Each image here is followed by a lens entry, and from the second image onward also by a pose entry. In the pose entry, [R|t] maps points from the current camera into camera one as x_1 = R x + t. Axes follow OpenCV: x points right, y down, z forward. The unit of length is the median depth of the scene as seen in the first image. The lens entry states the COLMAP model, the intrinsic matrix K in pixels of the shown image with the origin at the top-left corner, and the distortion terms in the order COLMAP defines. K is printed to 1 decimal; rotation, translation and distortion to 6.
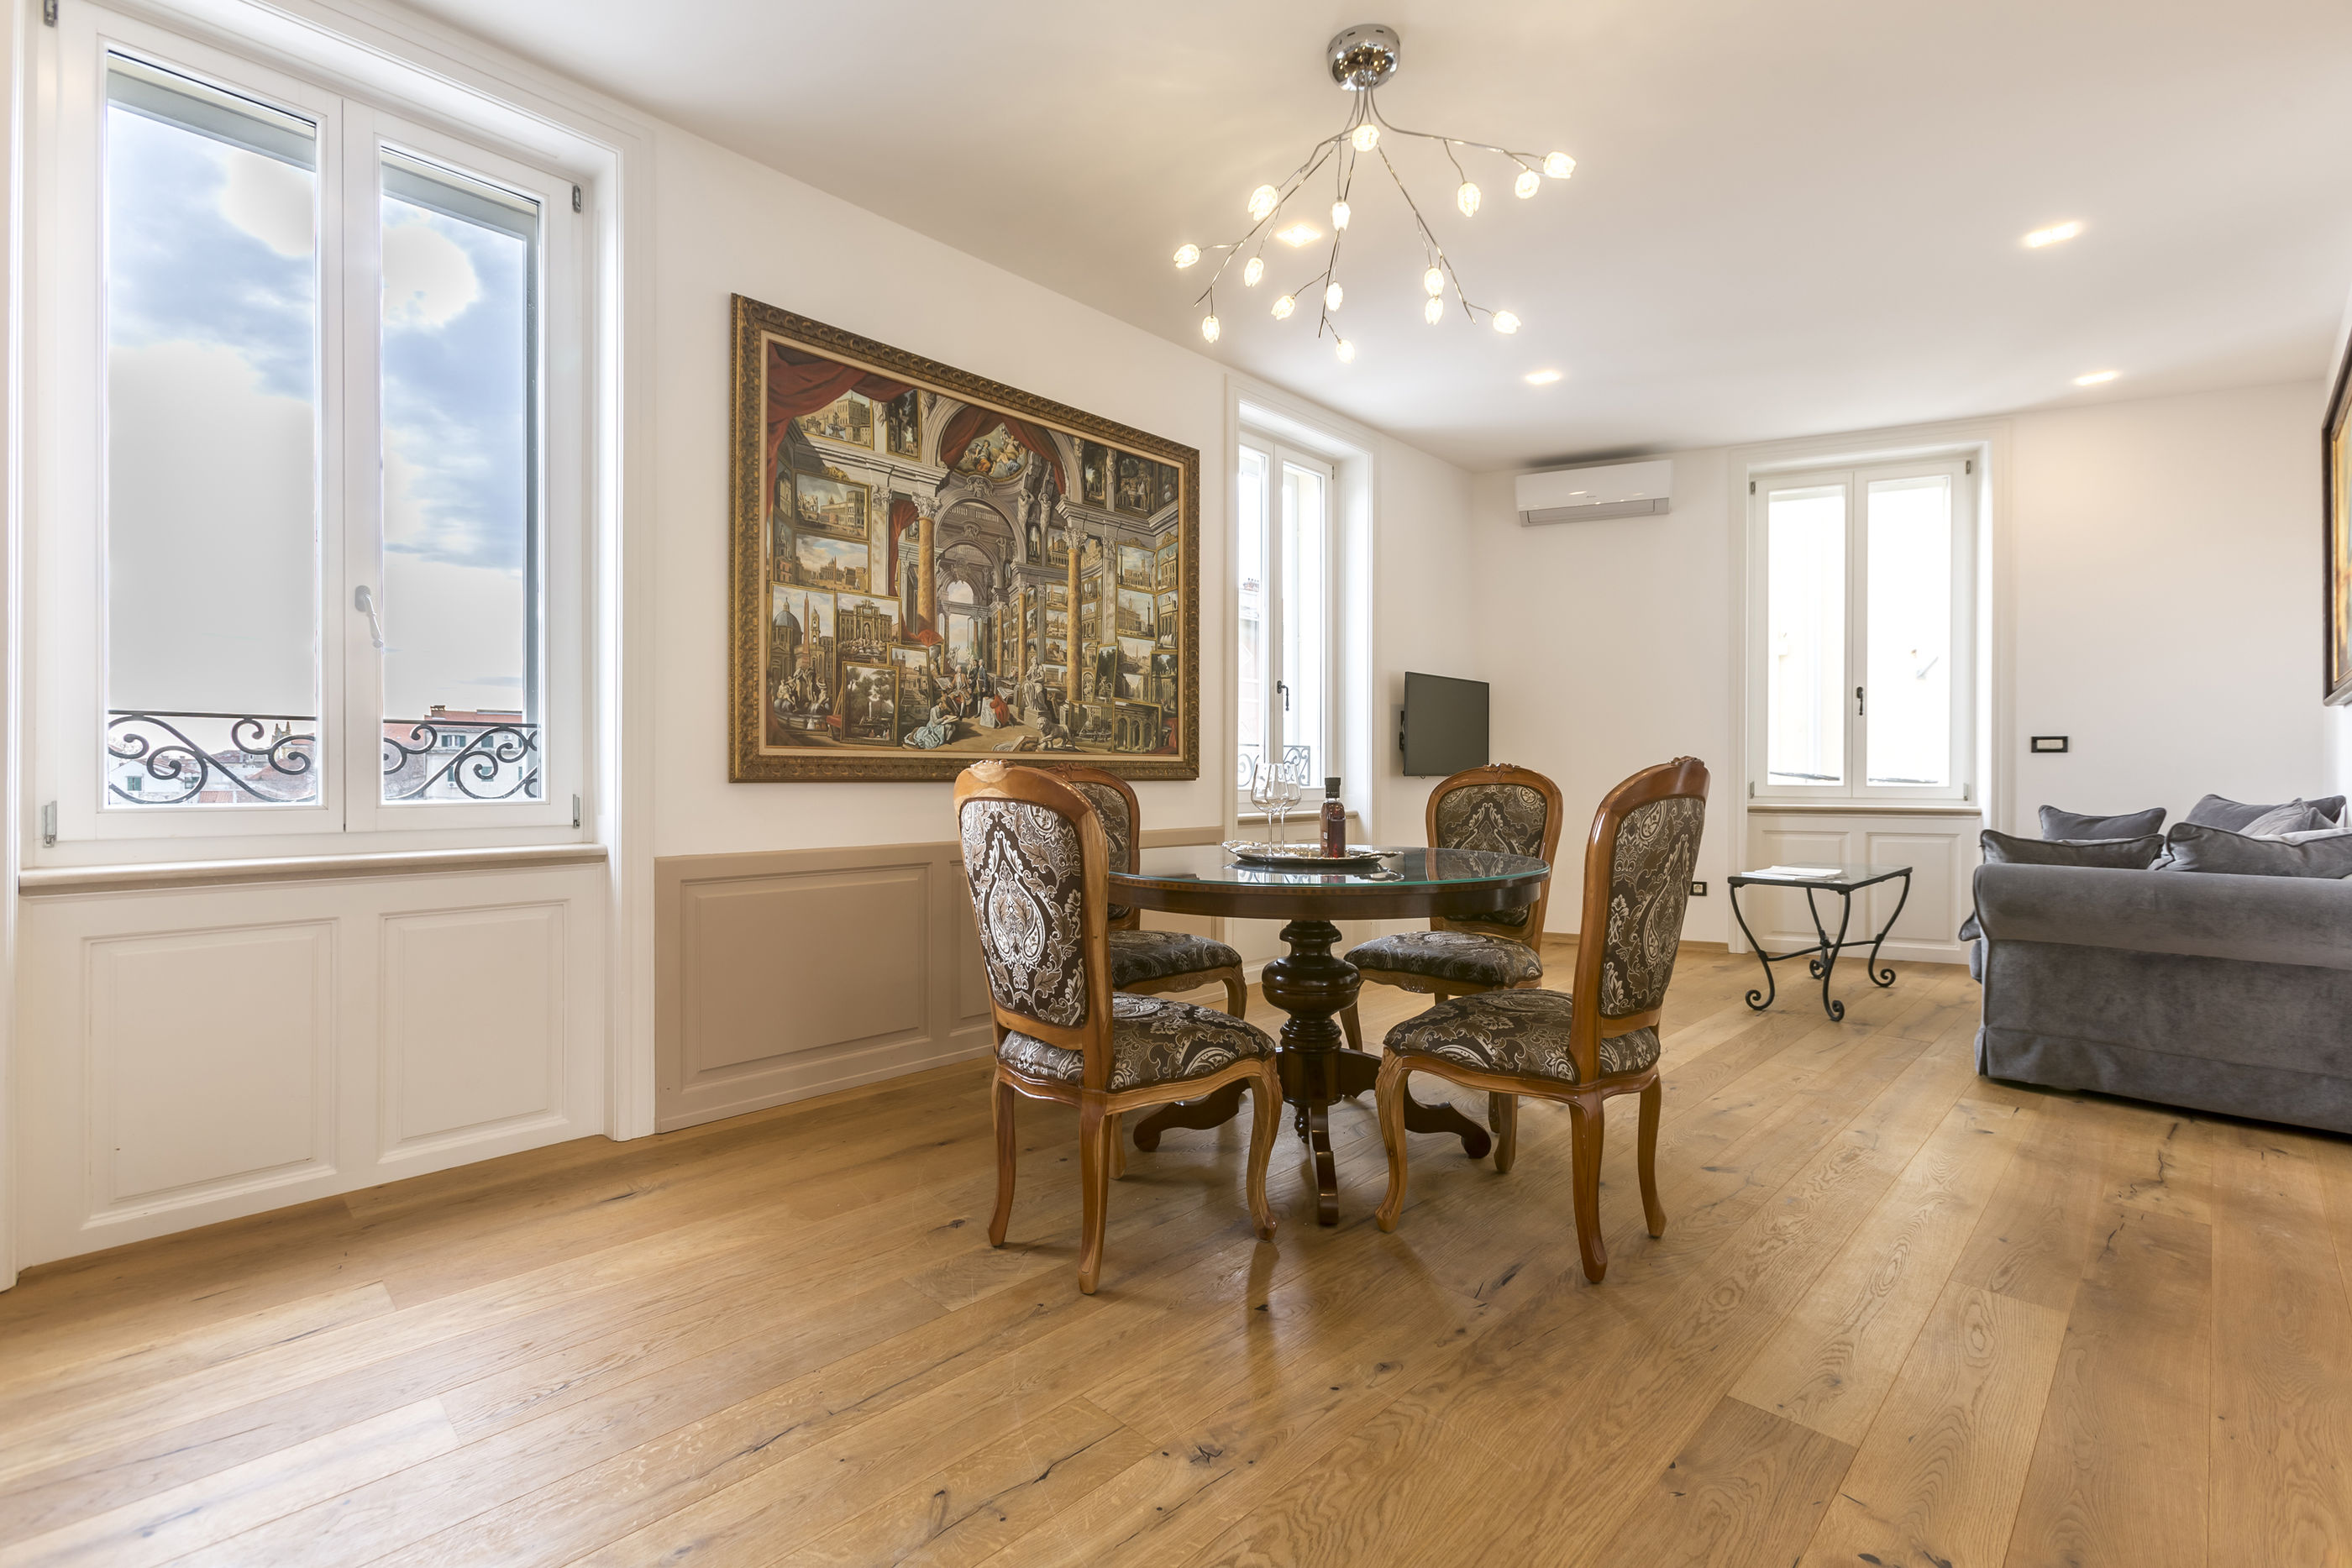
lens RADIAL K [[1053.3, 0, 1175.0], [0, 1053.3, 766.7], [0, 0, 1]] dist [-0.017968, 0.009832]
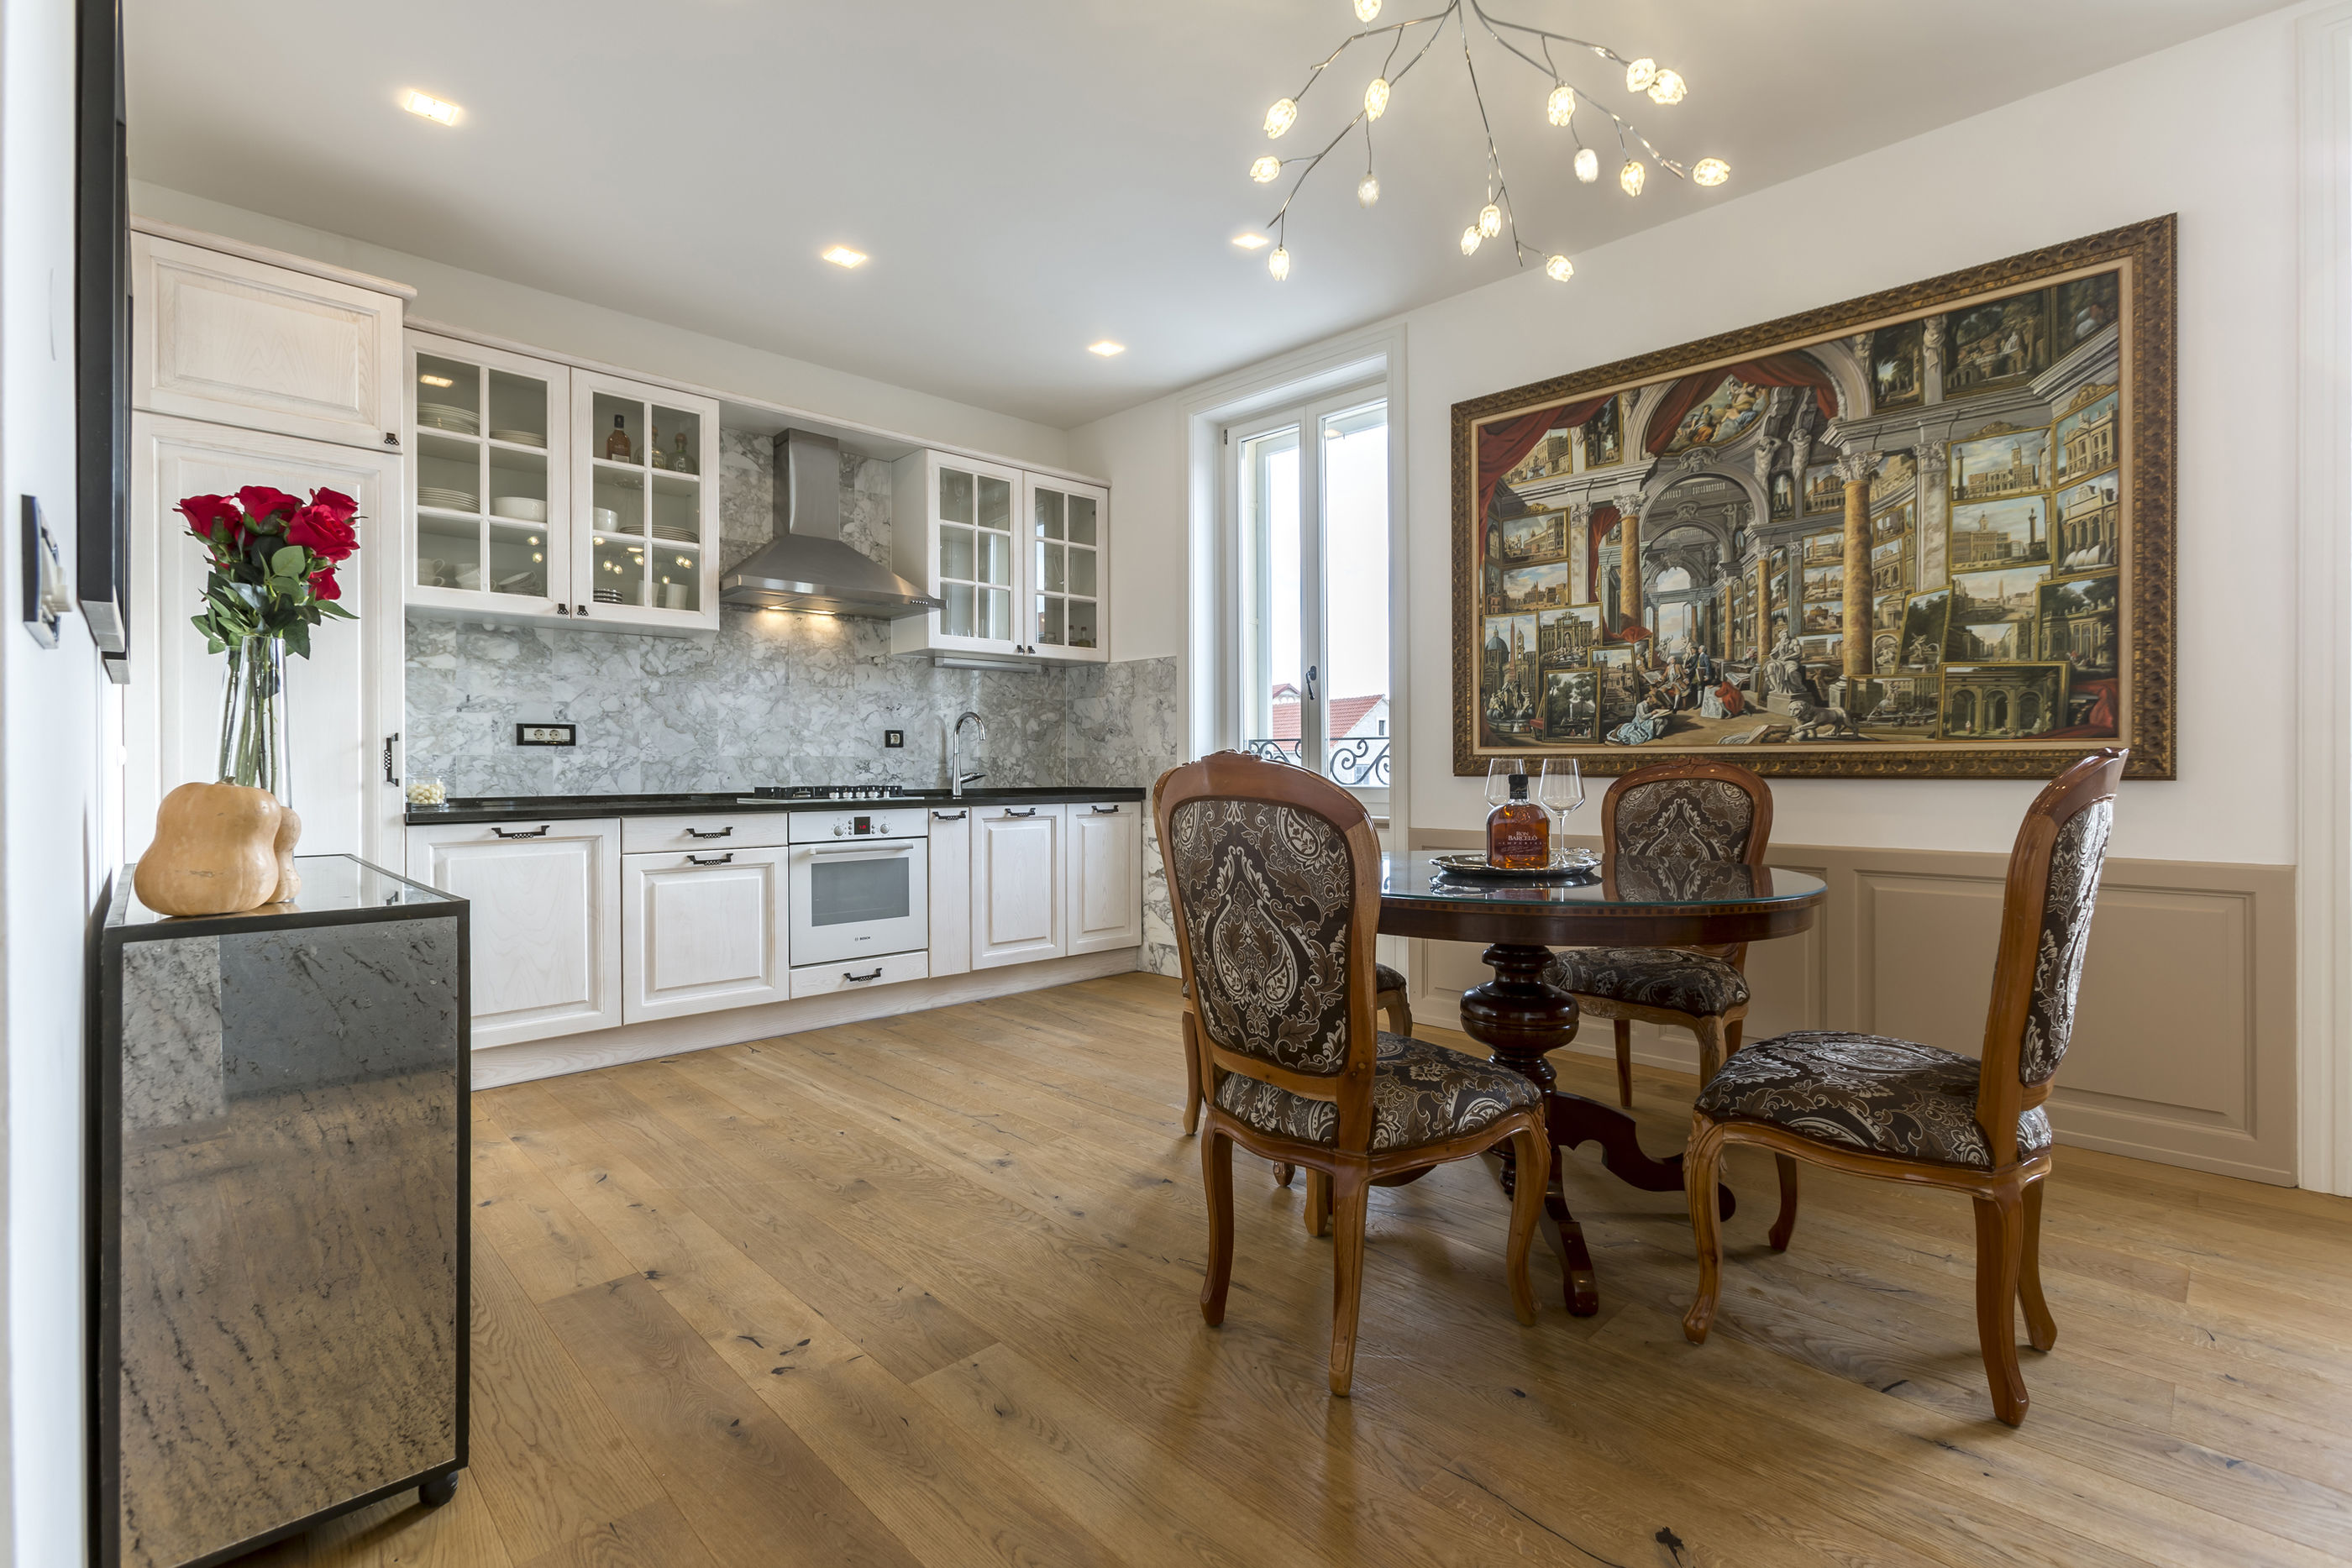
lens RADIAL K [[1053.6, 0, 1184.3], [0, 1053.6, 766.6], [0, 0, 1]] dist [-0.019460, 0.018506]
pose [[-0.009140, 0.000164, -0.999958, 0.739159], [0.008593, 0.999963, 0.000085, 0.000349], [0.999921, -0.008592, -0.009141, 0.550842]]
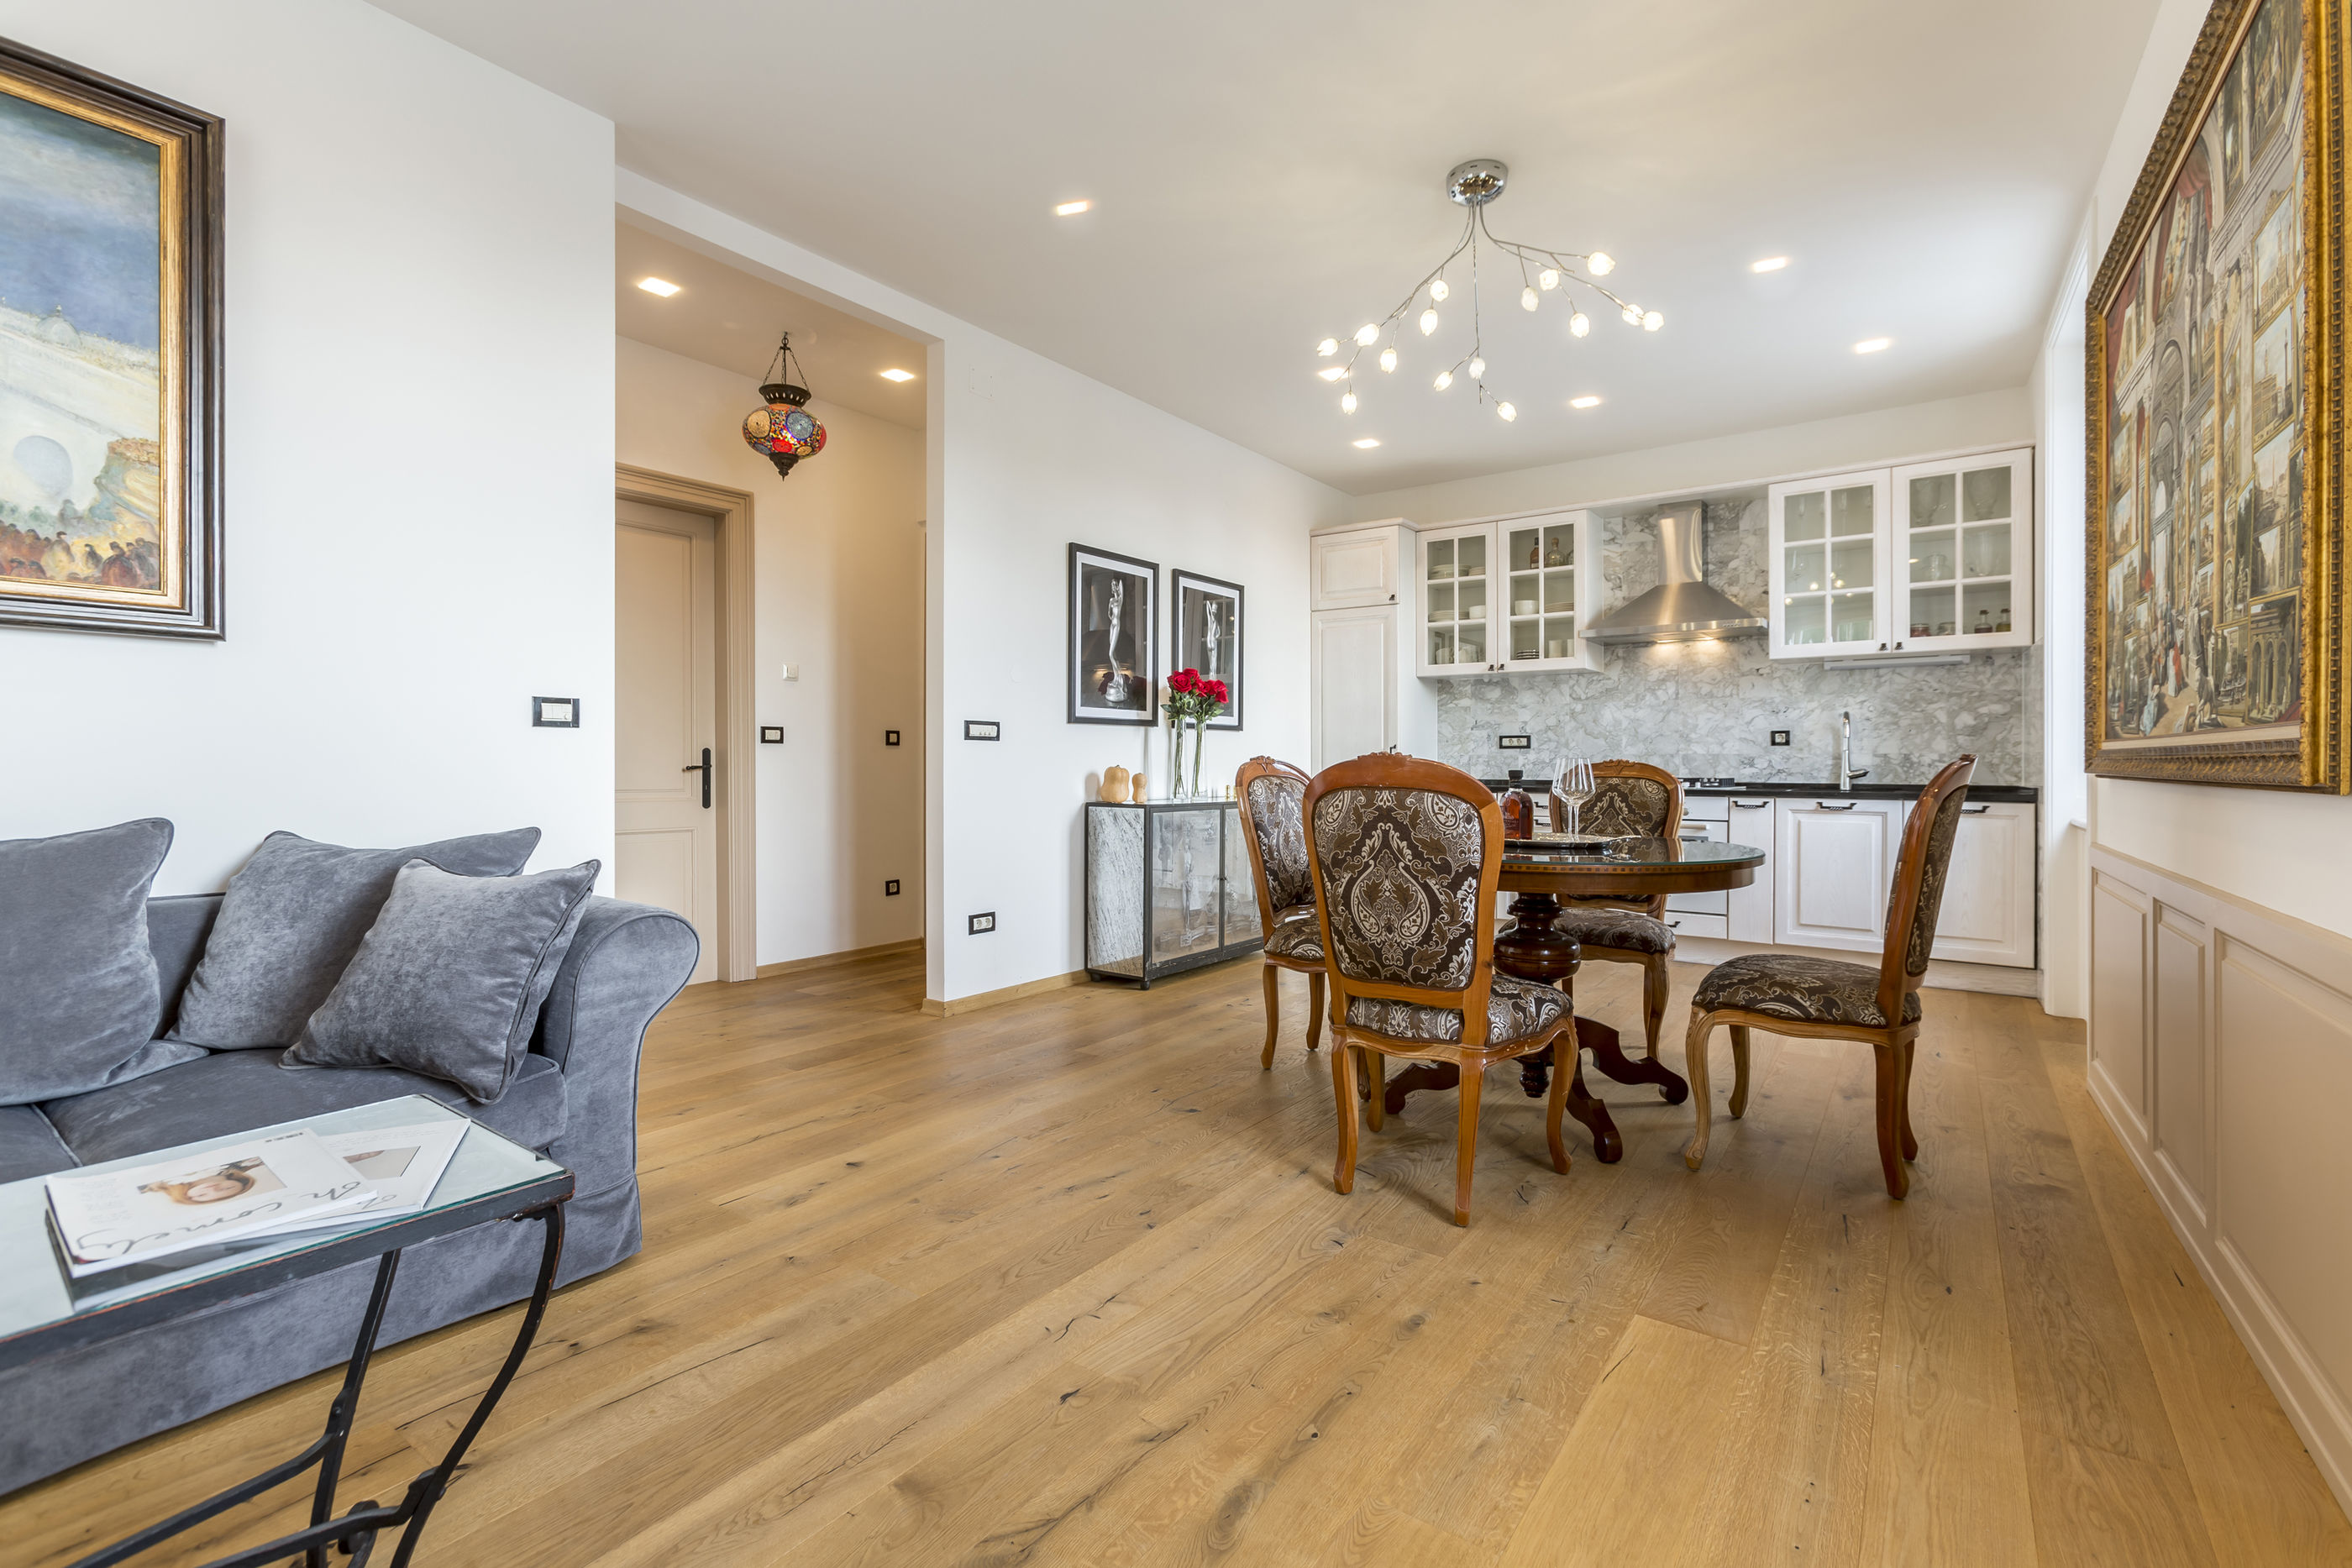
lens RADIAL K [[1053.3, 0, 1175.0], [0, 1053.3, 766.7], [0, 0, 1]] dist [-0.017968, 0.009832]
pose [[-0.987852, -0.001318, -0.155389, 0.509417], [-0.001155, 0.999999, -0.001138, 0.006141], [0.155390, -0.000945, -0.987853, 1.528997]]
